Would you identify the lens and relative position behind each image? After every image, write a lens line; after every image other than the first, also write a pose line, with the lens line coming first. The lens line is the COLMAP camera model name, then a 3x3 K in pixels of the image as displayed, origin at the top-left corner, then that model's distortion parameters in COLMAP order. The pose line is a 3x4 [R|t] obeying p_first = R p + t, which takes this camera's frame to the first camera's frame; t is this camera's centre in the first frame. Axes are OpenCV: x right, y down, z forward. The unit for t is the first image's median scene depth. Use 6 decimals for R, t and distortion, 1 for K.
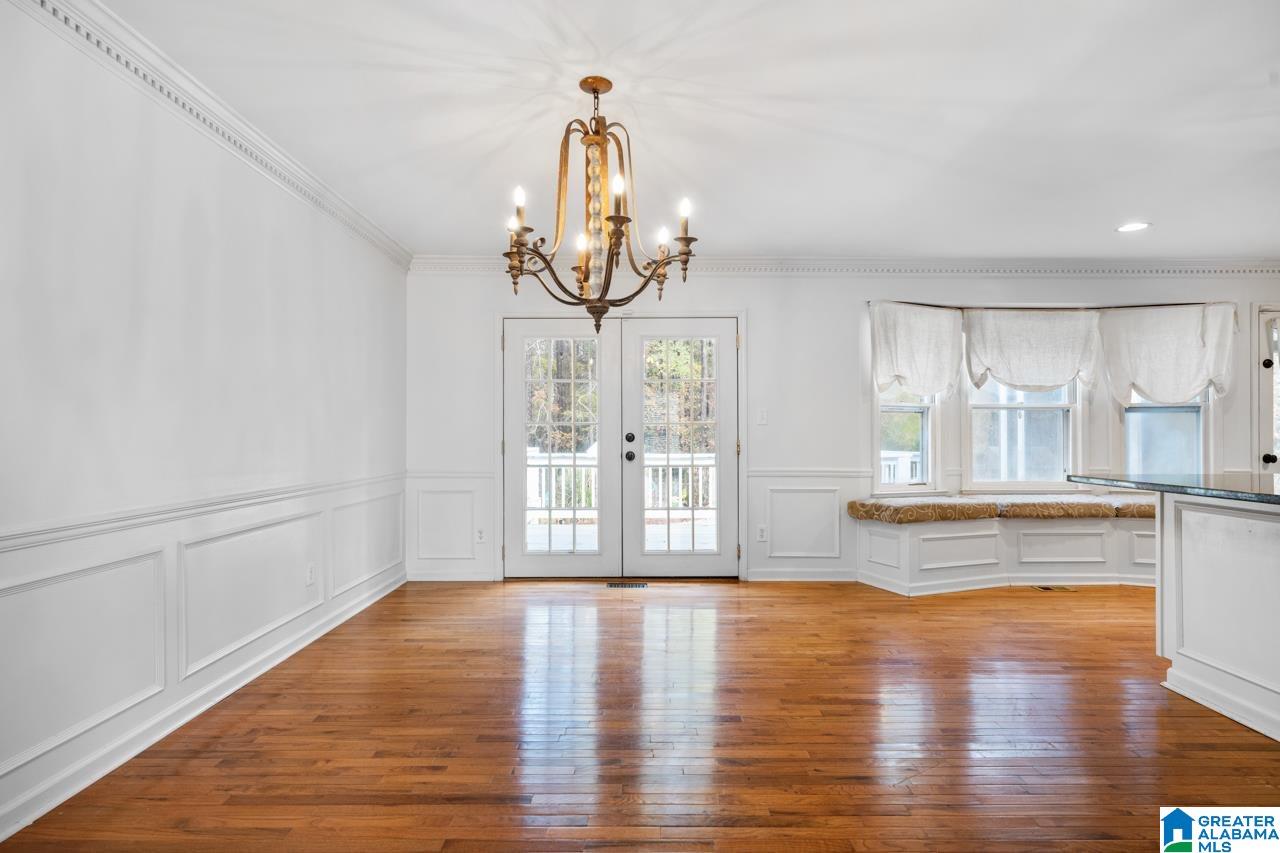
lens RADIAL K [[685.2, 0, 640.0], [0, 685.2, 426.5], [0, 0, 1]] dist [-0.001047, 0.000016]
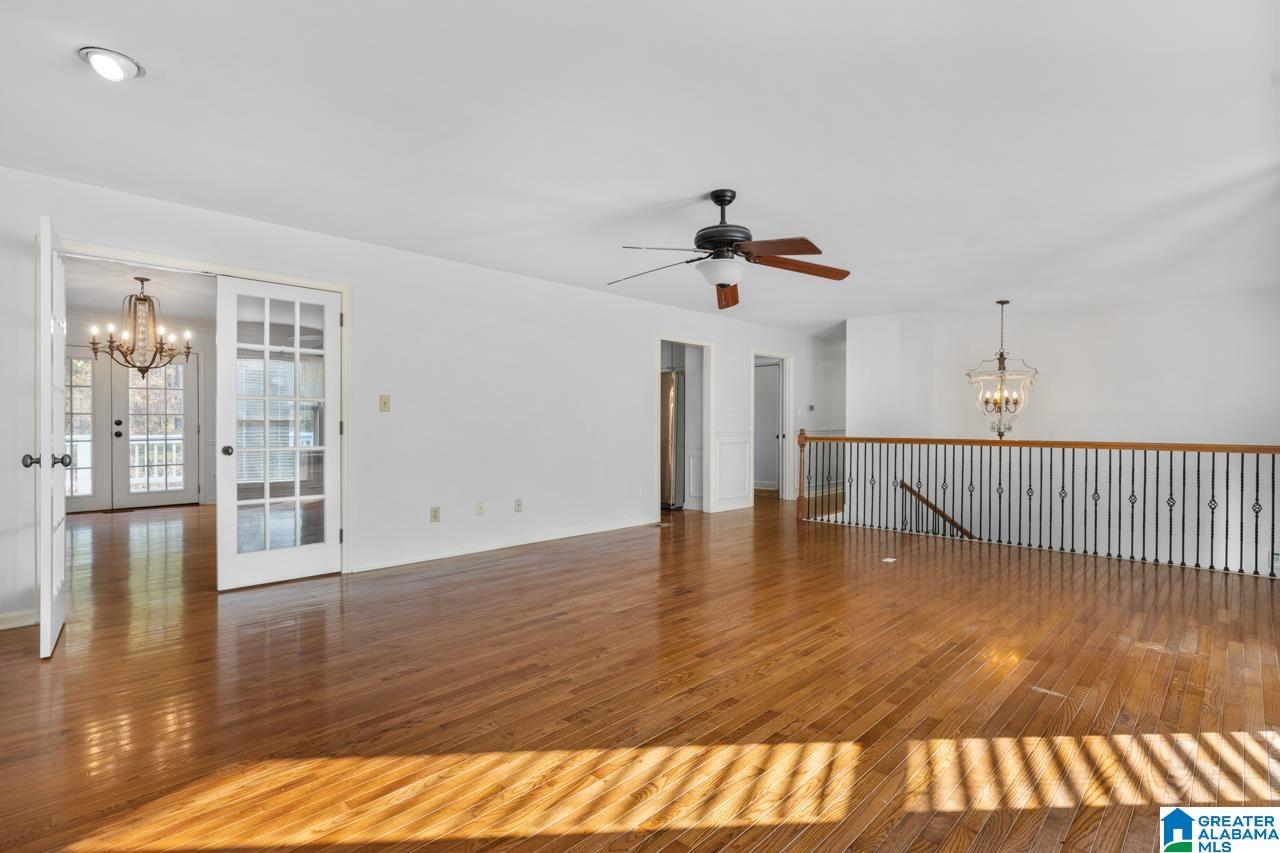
lens RADIAL K [[630.7, 0, 640.0], [0, 630.7, 426.5], [0, 0, 1]] dist [-0.002842, -0.000549]
pose [[0.706317, -0.002640, 0.707890, -0.357420], [-0.010776, 0.999837, 0.014481, -0.017142], [-0.707813, -0.017857, 0.706174, -1.664894]]
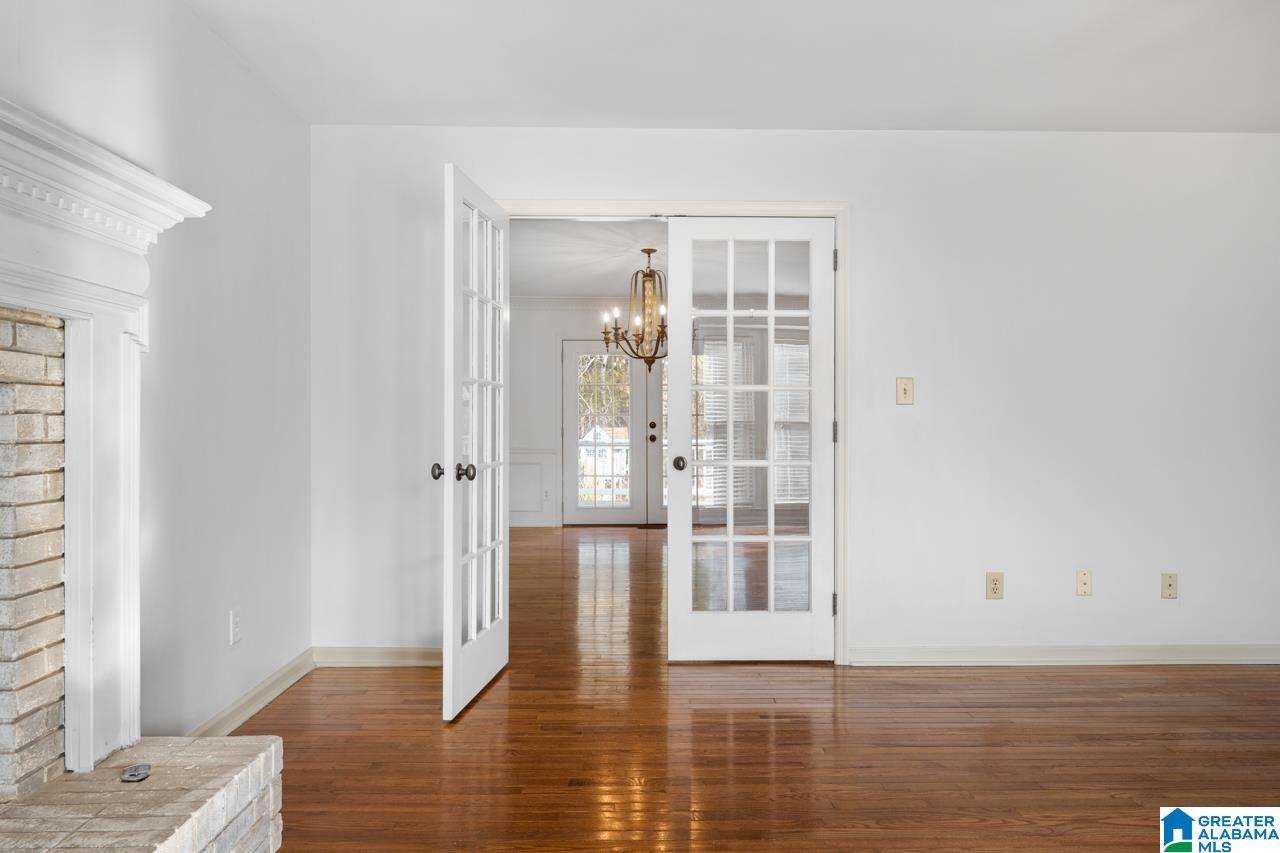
lens RADIAL K [[862.9, 0, 640.0], [0, 862.9, 426.5], [0, 0, 1]] dist [0.007505, -0.002012]
pose [[0.999983, -0.000399, 0.005839, -0.093432], [0.000317, 0.999900, 0.014132, -0.010761], [-0.005844, -0.014130, 0.999883, -1.388668]]
